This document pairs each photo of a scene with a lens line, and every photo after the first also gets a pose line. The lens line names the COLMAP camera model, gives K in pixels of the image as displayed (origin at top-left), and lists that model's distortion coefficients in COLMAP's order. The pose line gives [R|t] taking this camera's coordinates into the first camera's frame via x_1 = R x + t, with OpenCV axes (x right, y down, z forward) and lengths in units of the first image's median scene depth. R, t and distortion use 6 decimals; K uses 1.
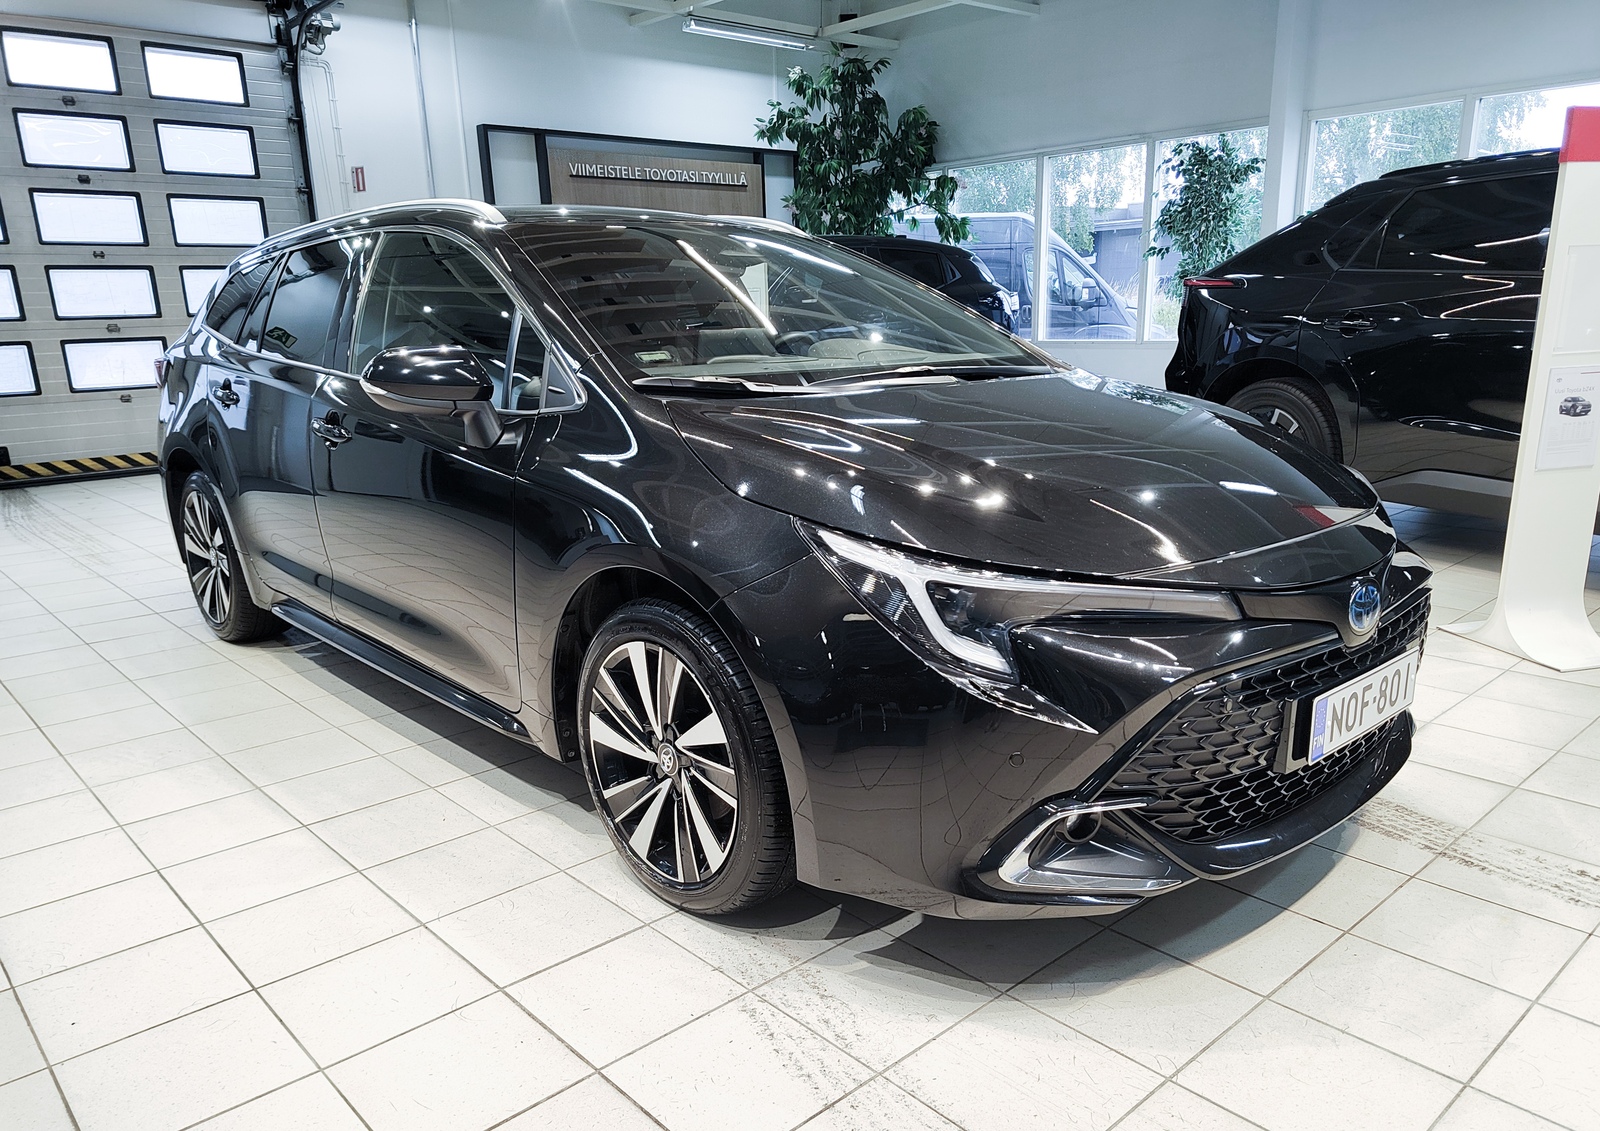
lens RADIAL K [[1160.4, 0, 801.0], [0, 1160.4, 567.5], [0, 0, 1]] dist [0.030785, -0.004187]
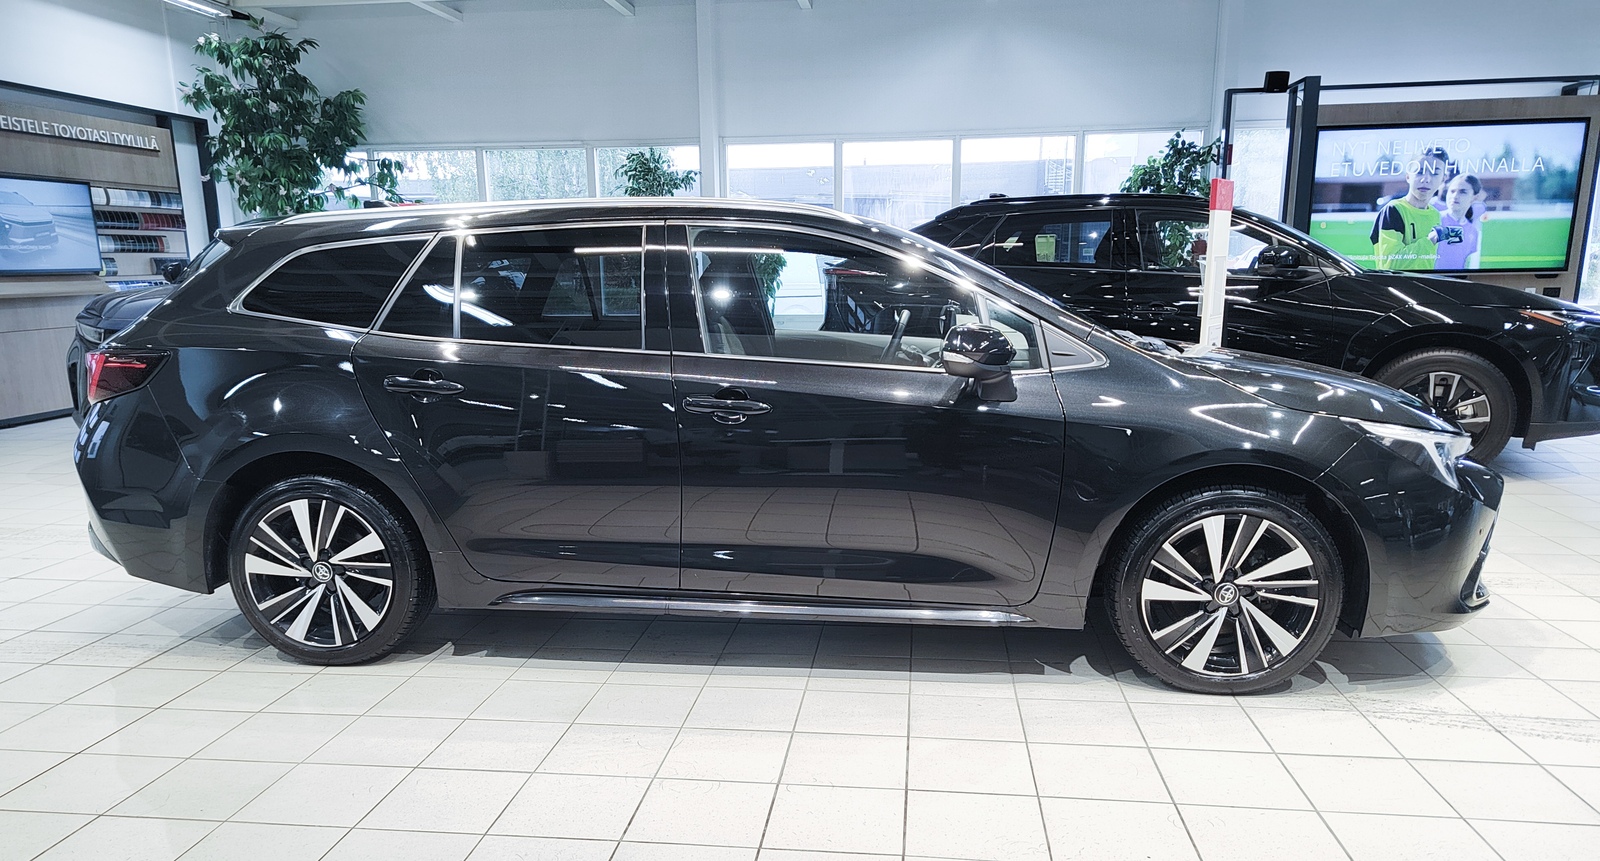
lens RADIAL K [[1115.0, 0, 796.9], [0, 1115.0, 433.5], [0, 0, 1]] dist [0.014273, -0.005480]
pose [[0.761070, -0.079072, 0.643833, -0.264484], [0.134184, 0.990266, -0.036999, -0.010844], [-0.634640, 0.114551, 0.764271, 0.042966]]
